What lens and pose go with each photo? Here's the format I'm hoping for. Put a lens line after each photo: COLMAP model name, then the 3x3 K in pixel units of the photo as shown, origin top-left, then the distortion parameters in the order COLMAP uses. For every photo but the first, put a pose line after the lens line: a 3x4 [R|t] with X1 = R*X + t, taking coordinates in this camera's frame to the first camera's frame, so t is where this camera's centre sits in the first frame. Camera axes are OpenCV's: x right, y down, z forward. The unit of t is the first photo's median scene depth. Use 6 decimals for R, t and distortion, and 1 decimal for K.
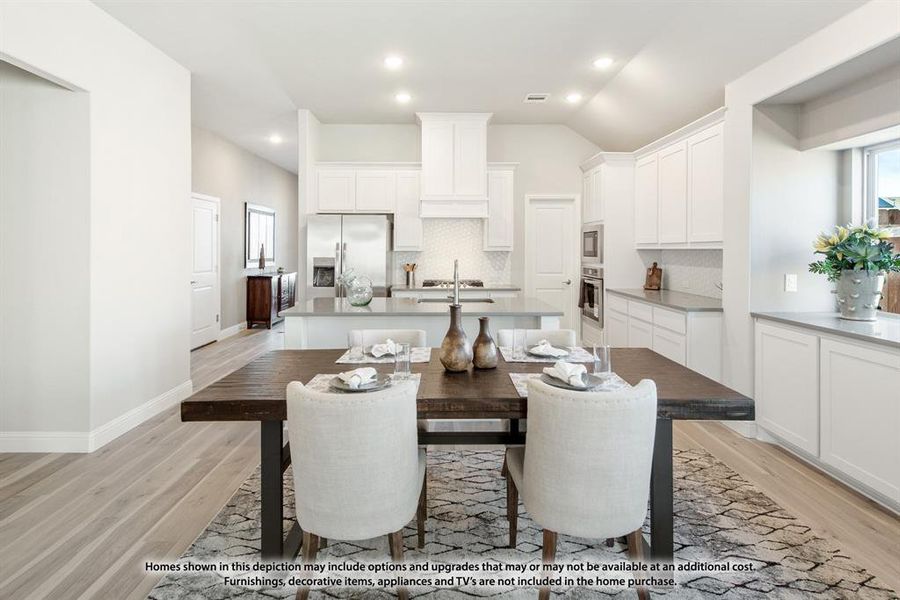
lens RADIAL K [[472.9, 0, 448.0], [0, 472.9, 253.9], [0, 0, 1]] dist [0.016335, -0.001128]
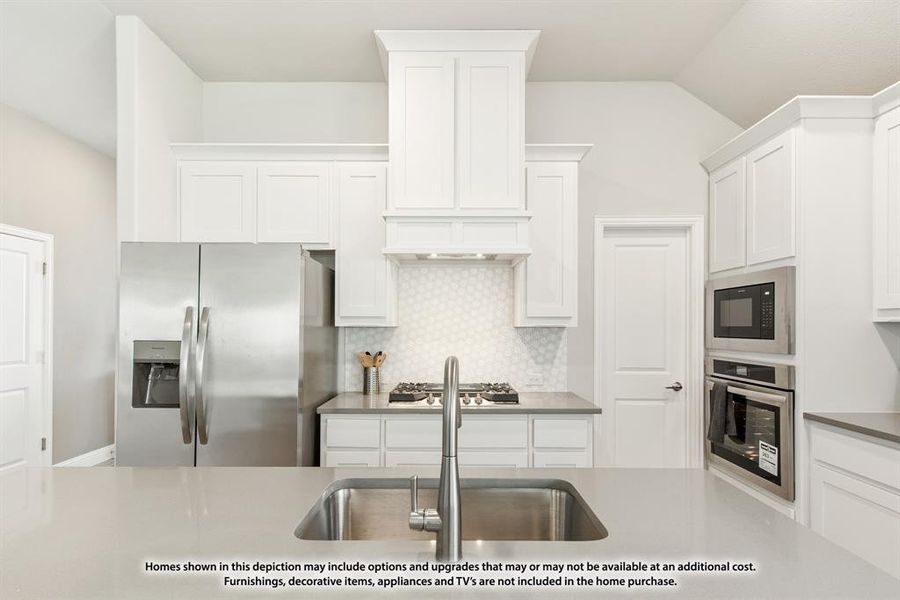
lens RADIAL K [[472.9, 0, 445.3], [0, 472.9, 325.0], [0, 0, 1]] dist [0.016335, -0.001128]
pose [[0.999786, 0.002034, -0.020607, 0.011567], [-0.002389, 0.999848, -0.017247, 0.000769], [0.020569, 0.017293, 0.999639, 0.529081]]
